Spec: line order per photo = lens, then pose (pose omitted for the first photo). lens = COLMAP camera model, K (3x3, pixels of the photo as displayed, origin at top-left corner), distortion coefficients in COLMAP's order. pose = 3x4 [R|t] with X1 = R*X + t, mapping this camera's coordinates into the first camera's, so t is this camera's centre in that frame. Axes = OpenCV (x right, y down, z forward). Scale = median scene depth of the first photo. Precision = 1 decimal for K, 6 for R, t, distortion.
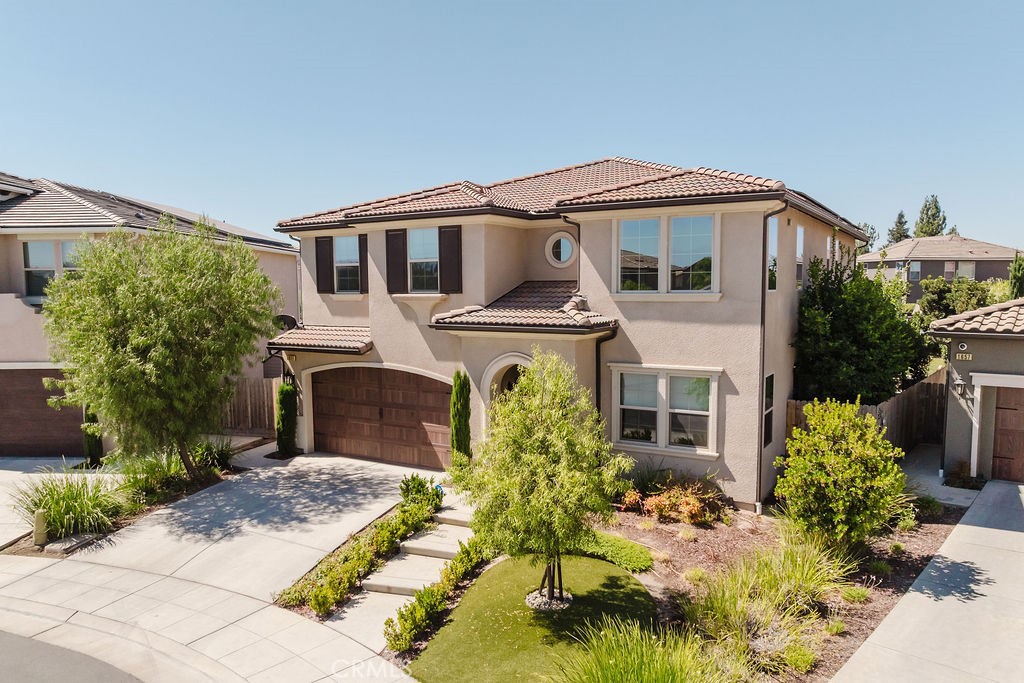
lens RADIAL K [[719.2, 0, 514.2], [0, 719.2, 356.2], [0, 0, 1]] dist [-0.047043, -0.002730]
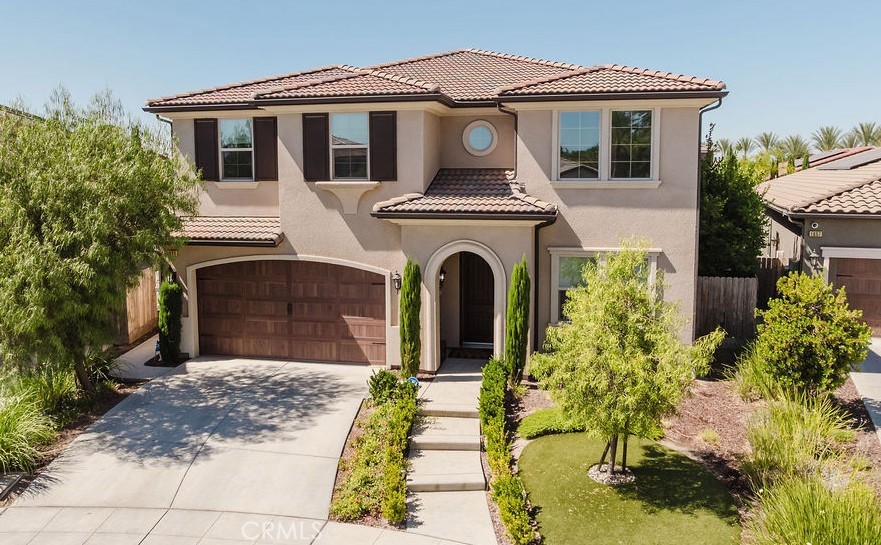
lens RADIAL K [[717.3, 0, 424.9], [0, 717.3, 239.3], [0, 0, 1]] dist [-0.045703, 0.003013]
pose [[0.950758, -0.024479, 0.308967, -0.342366], [0.026713, 0.999639, -0.003001, -0.004037], [-0.308781, 0.011106, 0.951068, 0.061642]]
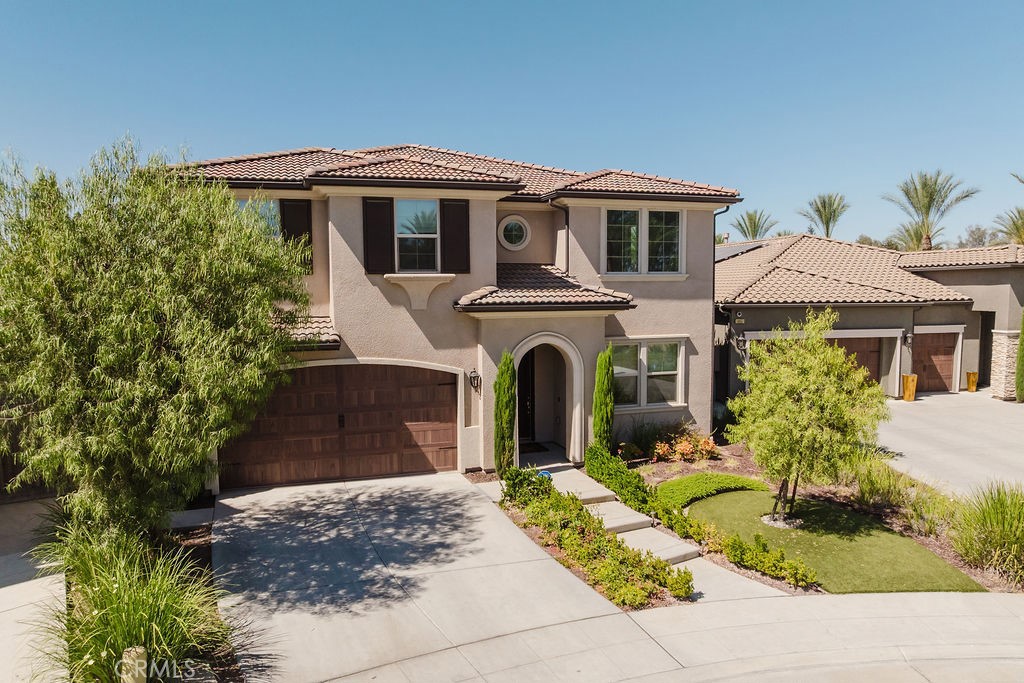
lens RADIAL K [[719.2, 0, 514.2], [0, 719.2, 356.2], [0, 0, 1]] dist [-0.047043, -0.002730]
pose [[0.666951, -0.069741, 0.741831, -0.736081], [0.074860, 0.996844, 0.026412, -0.000875], [-0.741332, 0.037918, 0.670067, 0.342693]]
